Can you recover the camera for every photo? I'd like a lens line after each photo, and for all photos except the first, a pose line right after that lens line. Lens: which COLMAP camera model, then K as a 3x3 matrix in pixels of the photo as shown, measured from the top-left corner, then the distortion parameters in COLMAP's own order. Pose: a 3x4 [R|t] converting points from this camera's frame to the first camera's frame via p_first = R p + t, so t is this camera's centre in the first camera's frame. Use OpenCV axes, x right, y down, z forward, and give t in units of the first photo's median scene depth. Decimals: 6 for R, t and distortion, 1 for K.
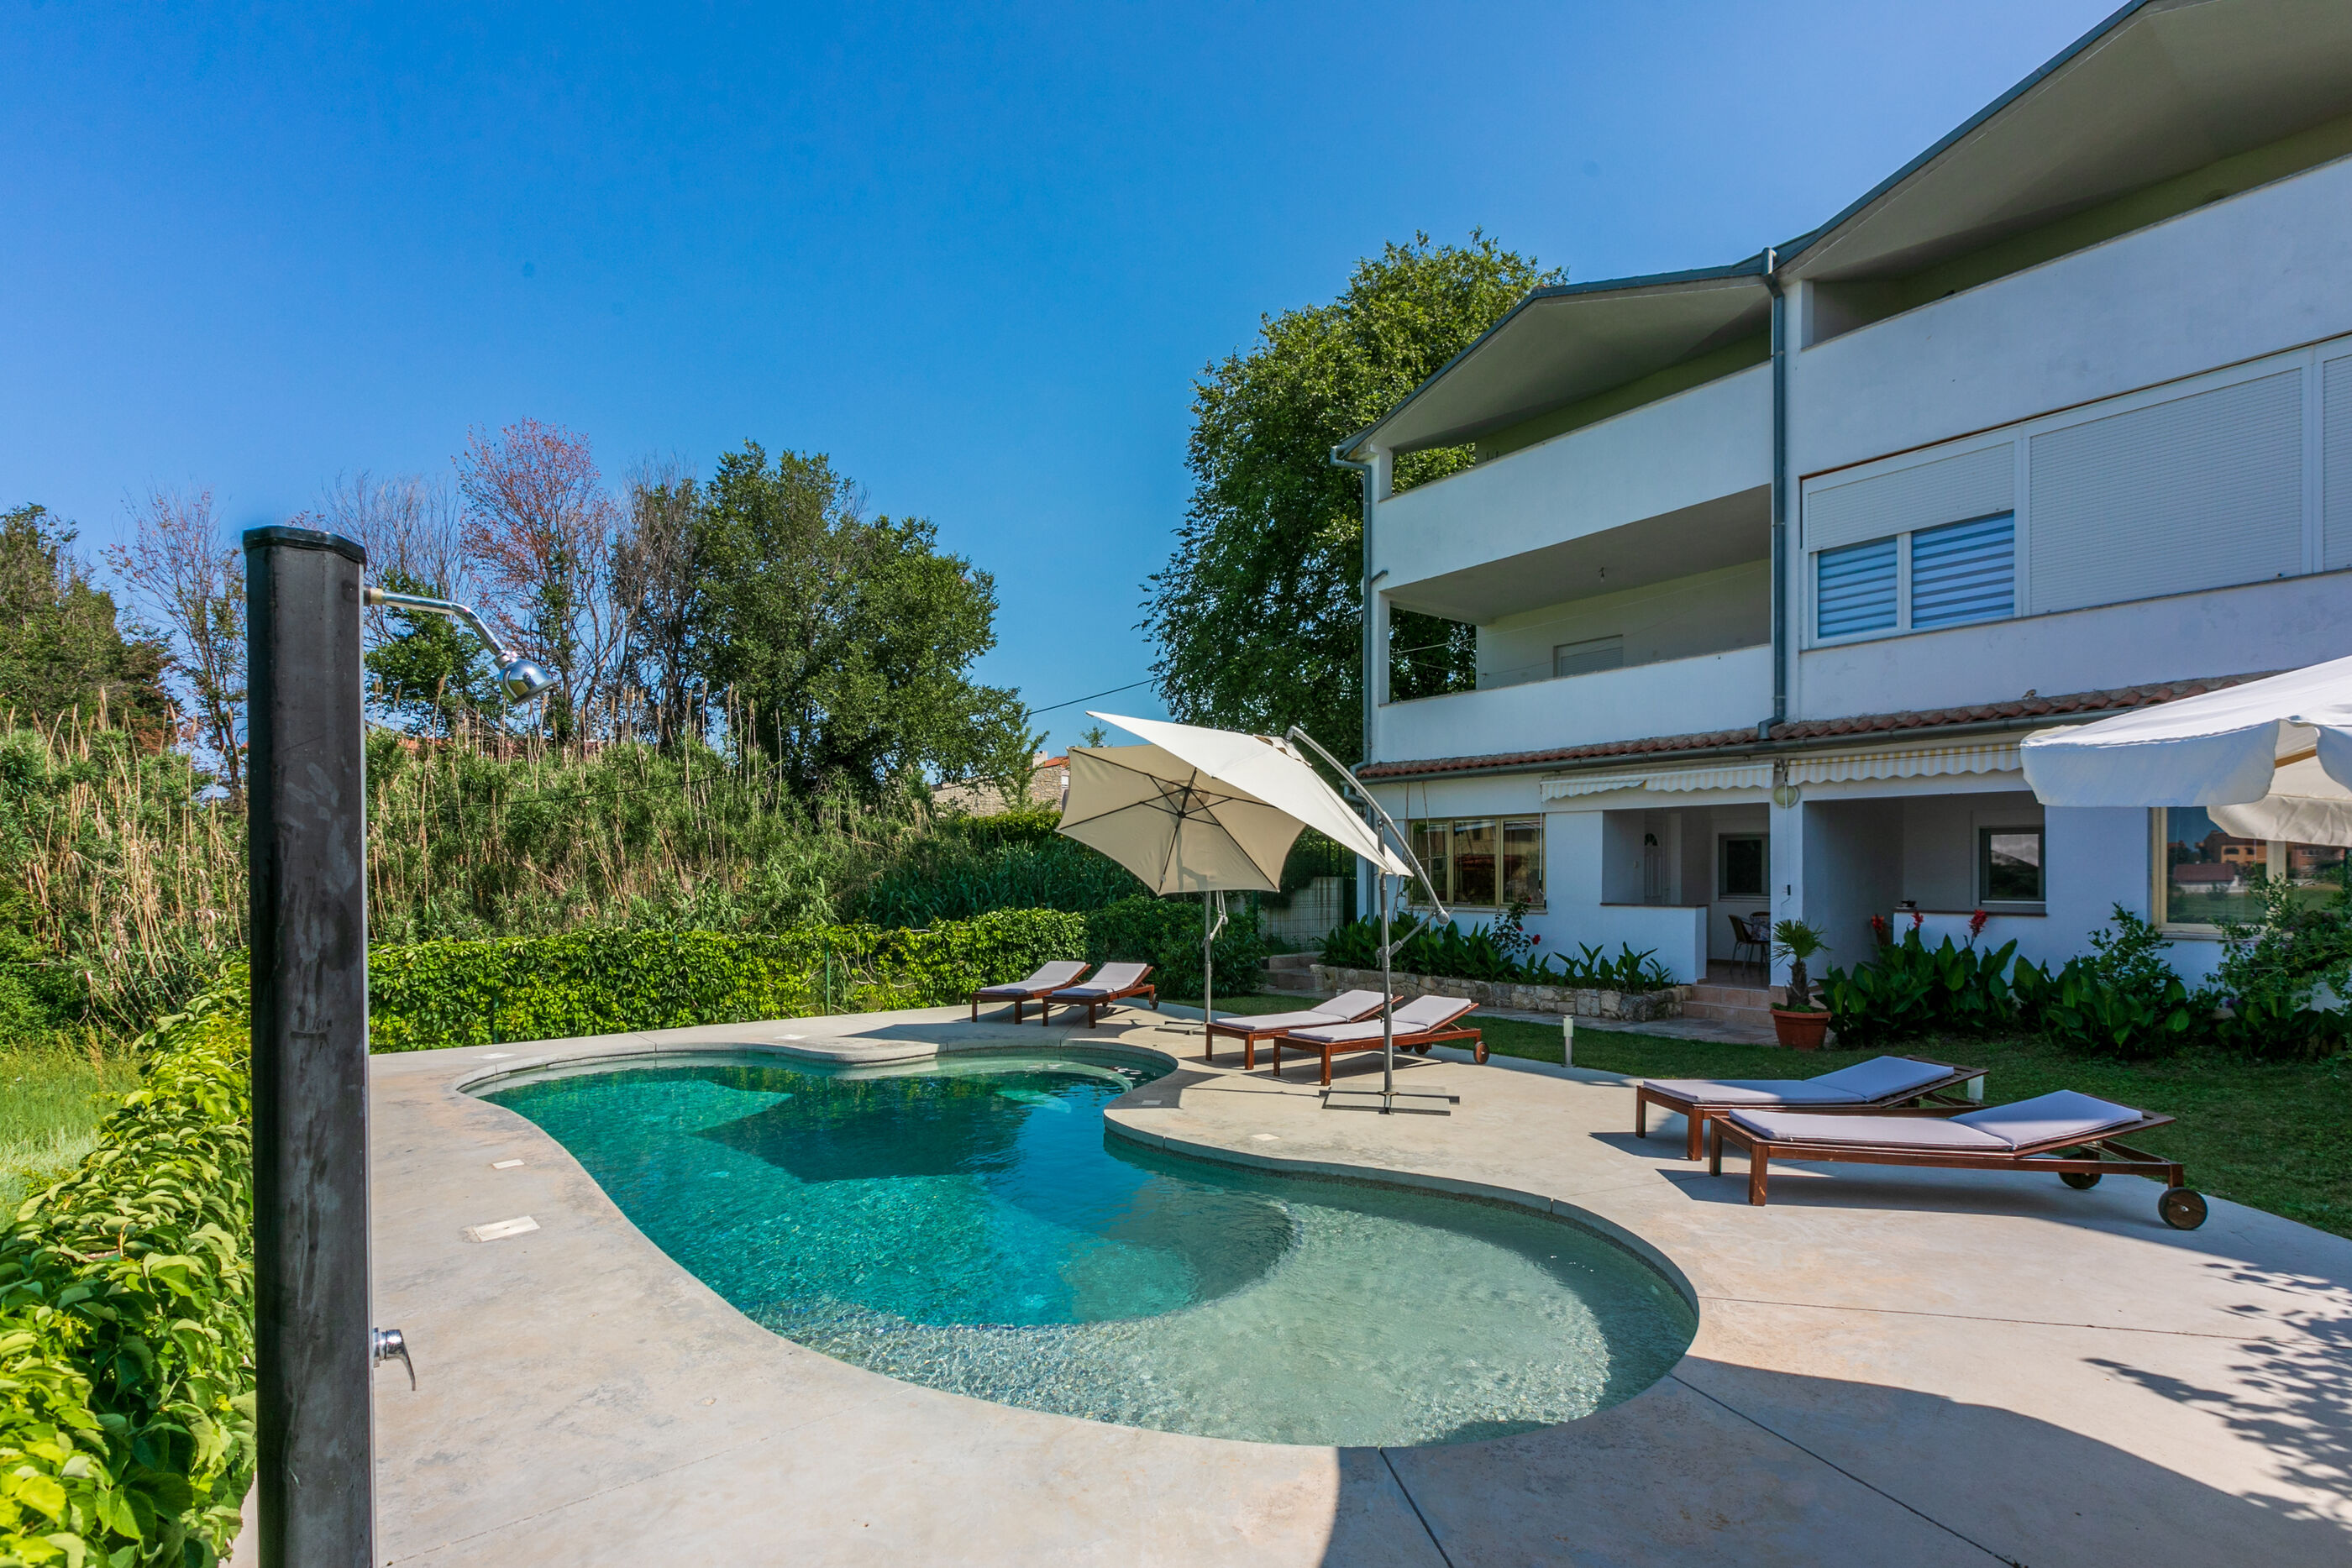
lens RADIAL K [[1080.8, 0, 1186.4], [0, 1080.8, 875.1], [0, 0, 1]] dist [0.000897, 0.000117]
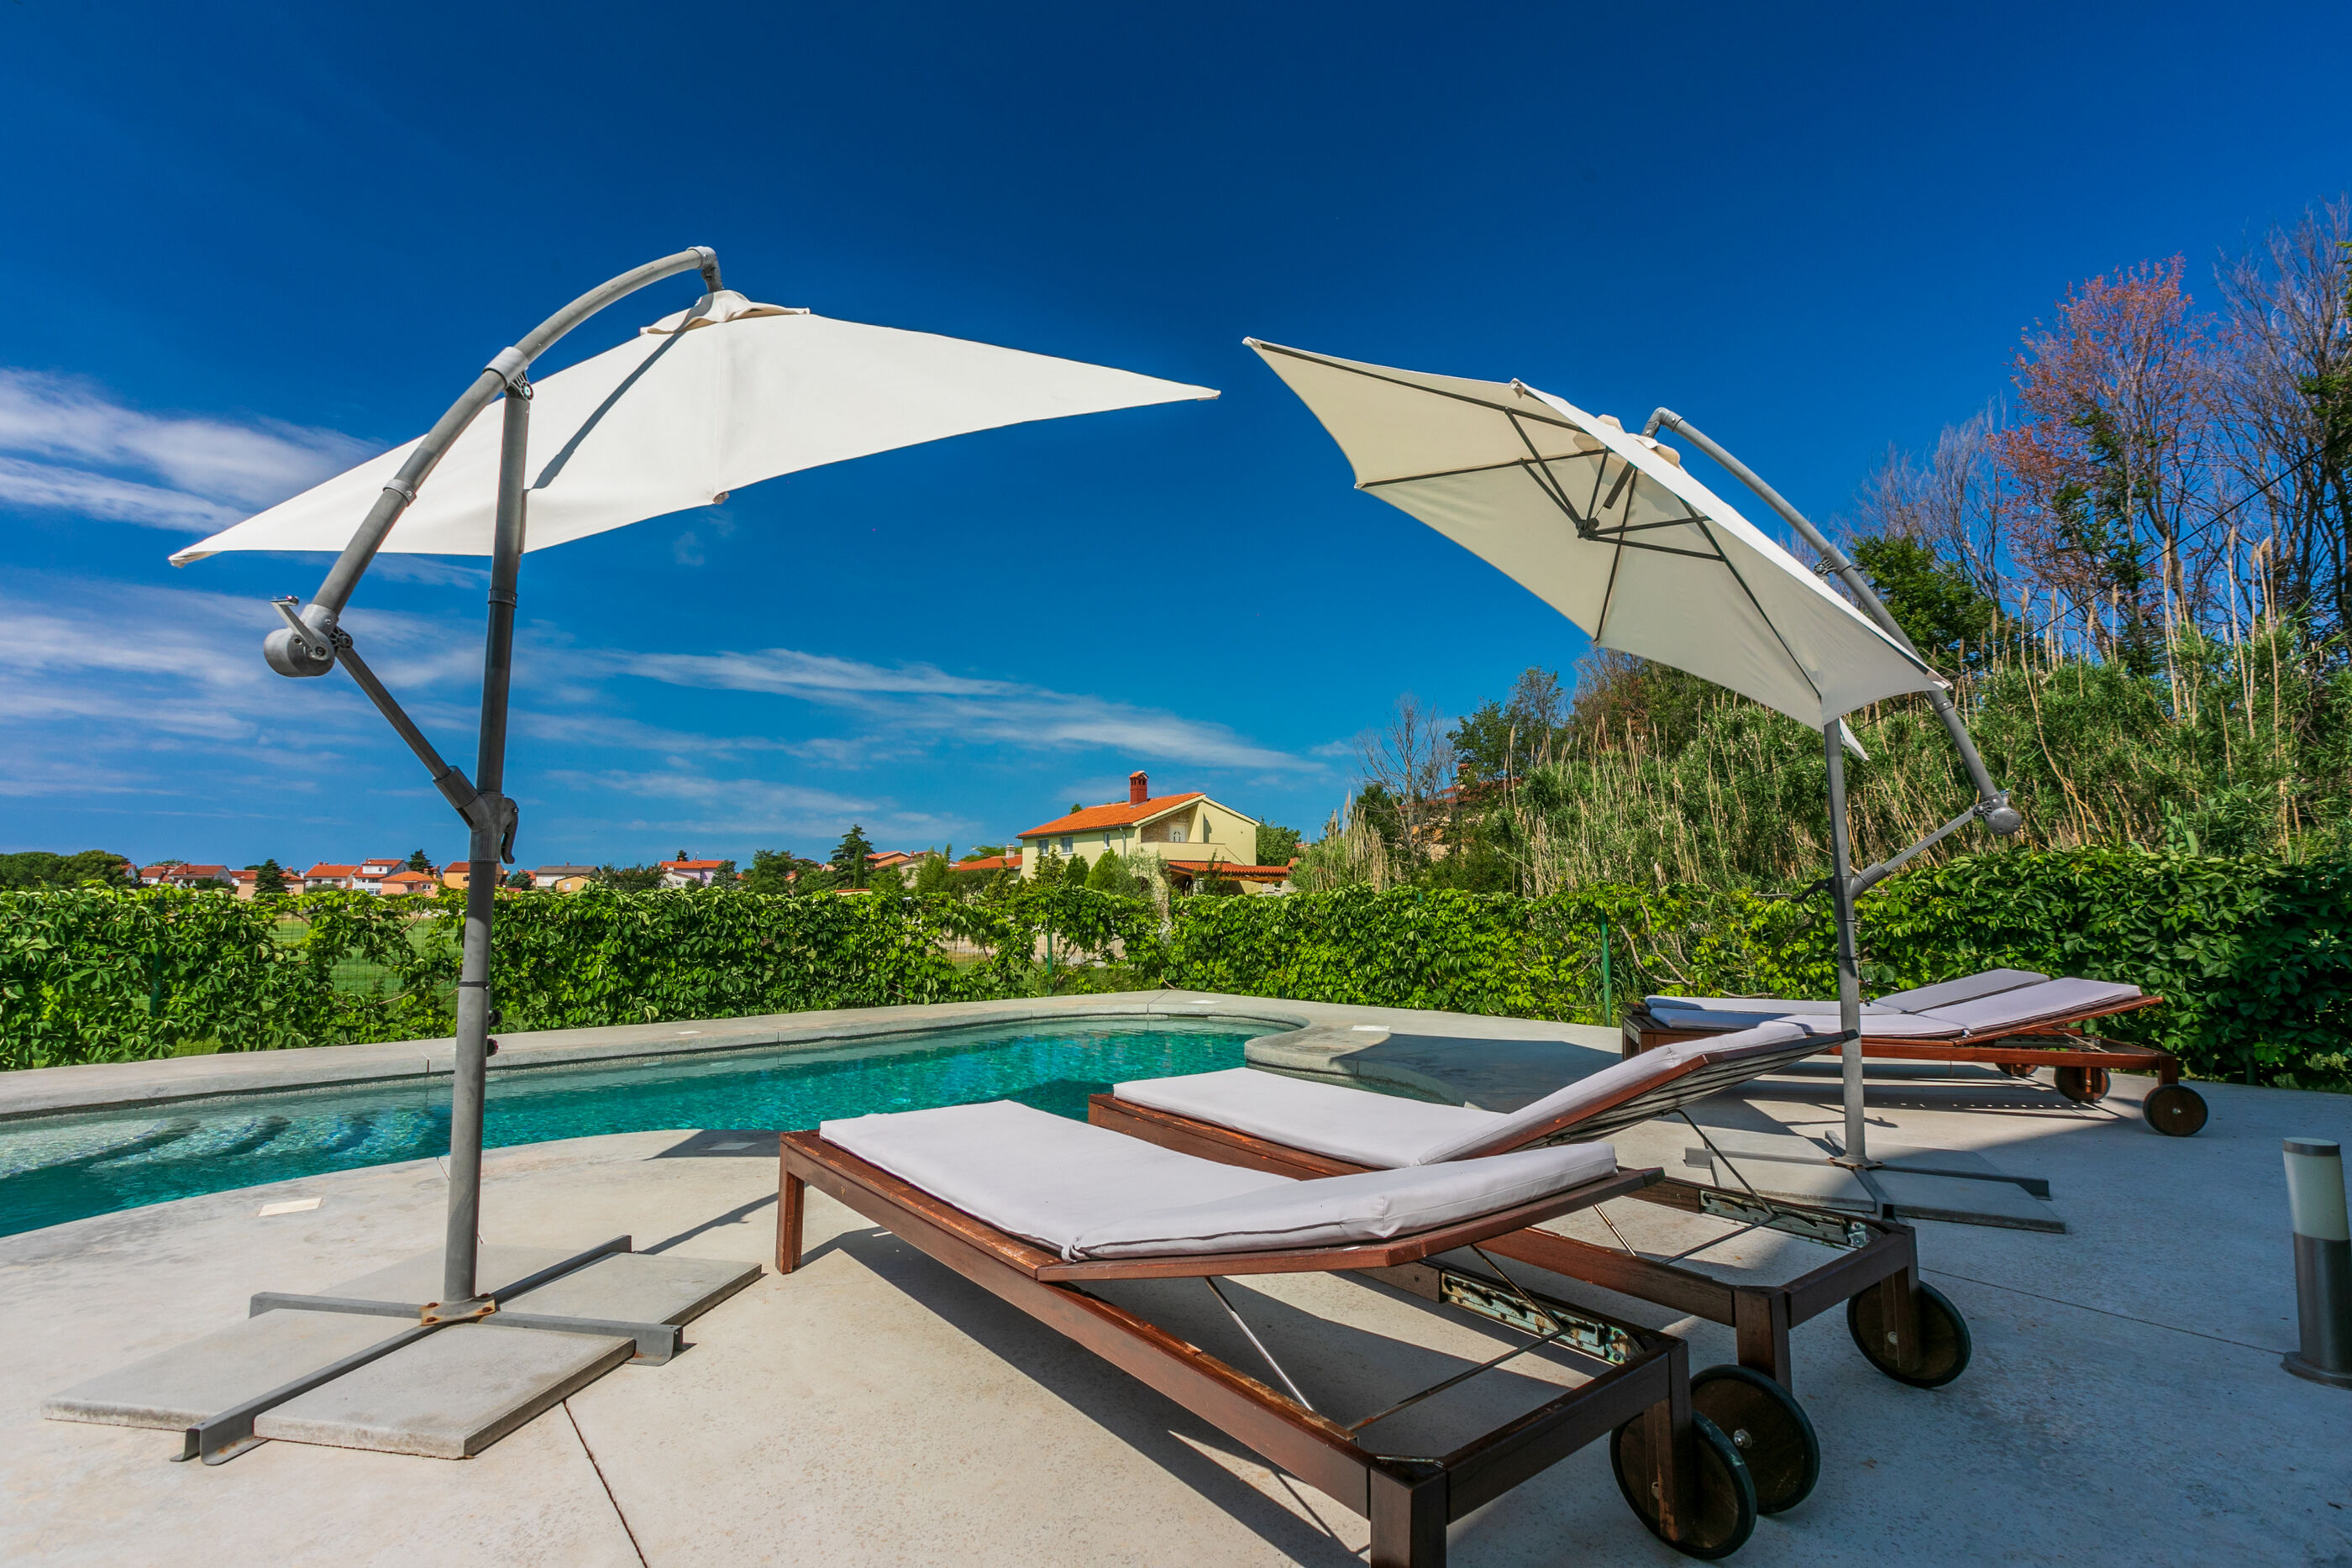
lens RADIAL K [[1065.5, 0, 1171.5], [0, 1065.5, 814.1], [0, 0, 1]] dist [0.002636, 0.000290]
pose [[0.016829, -0.088200, -0.995961, 0.320737], [0.001598, 0.996103, -0.088185, 0.064851], [0.999857, -0.000108, 0.016904, 0.789864]]
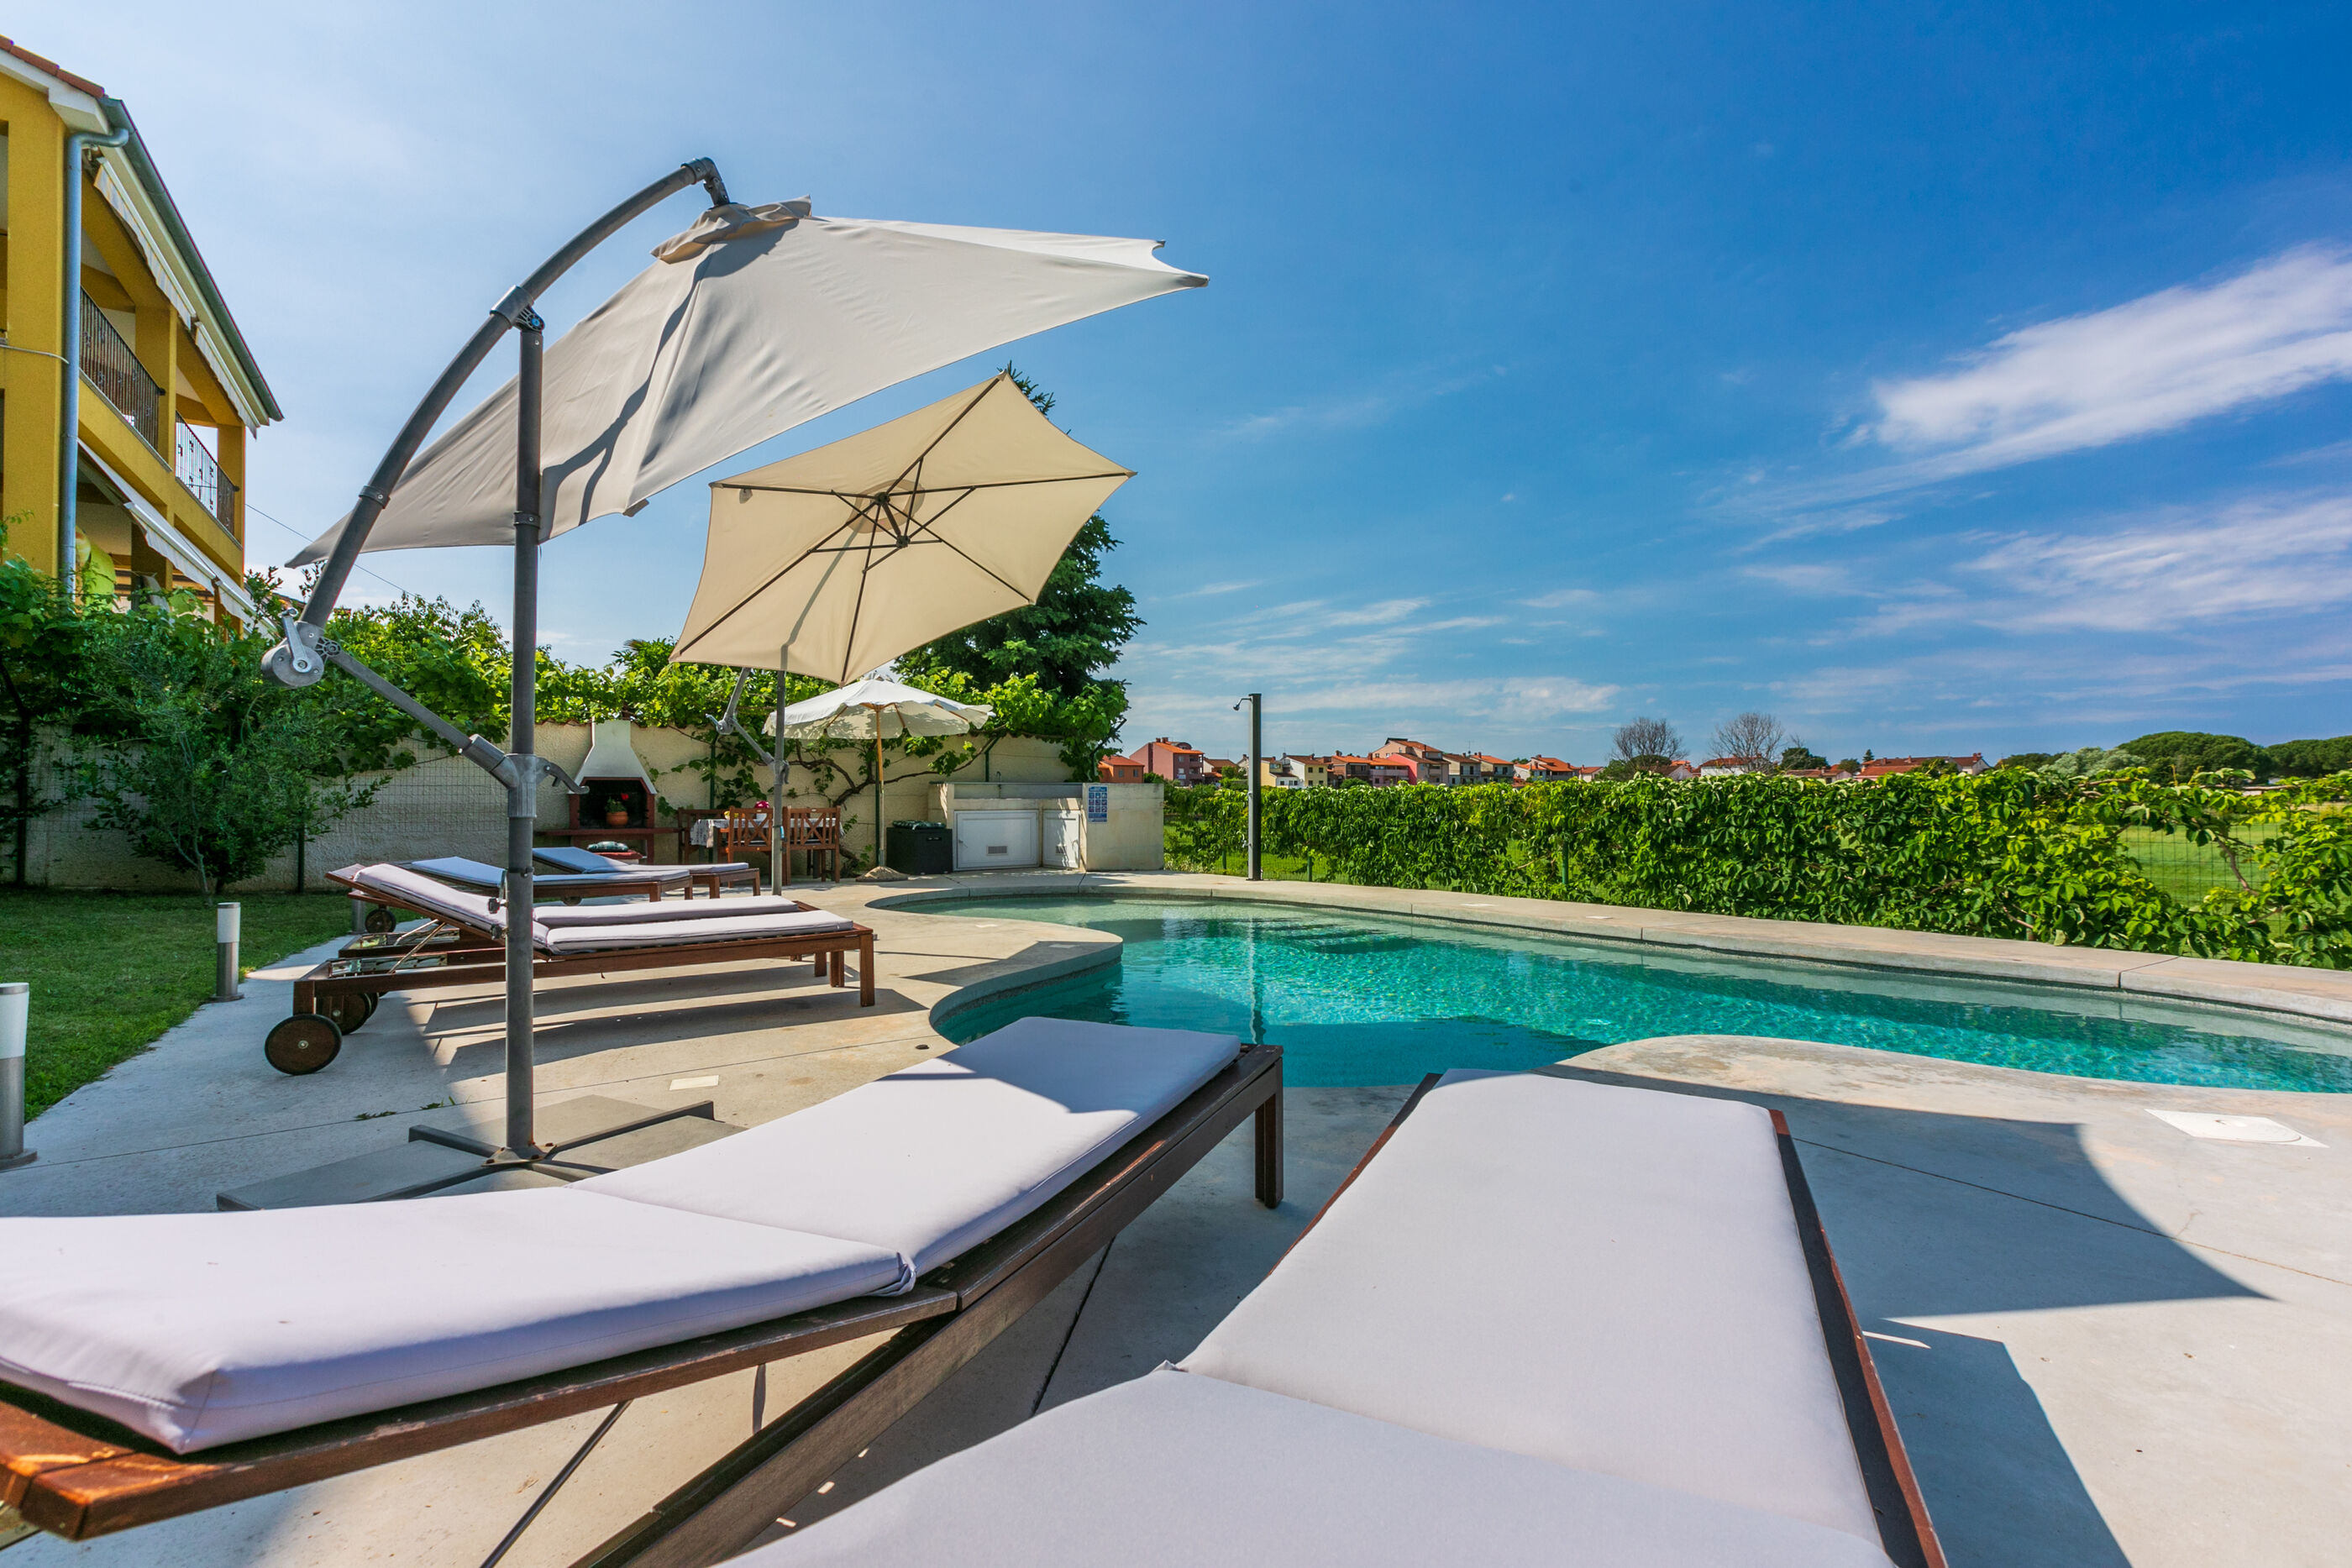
lens RADIAL K [[1050.9, 0, 1165.8], [0, 1050.9, 771.5], [0, 0, 1]] dist [0.004115, 0.000311]
pose [[-0.993957, 0.005982, 0.109604, -0.136090], [0.003048, 0.999633, -0.026922, 0.065625], [-0.109724, -0.026425, -0.993611, 1.181902]]
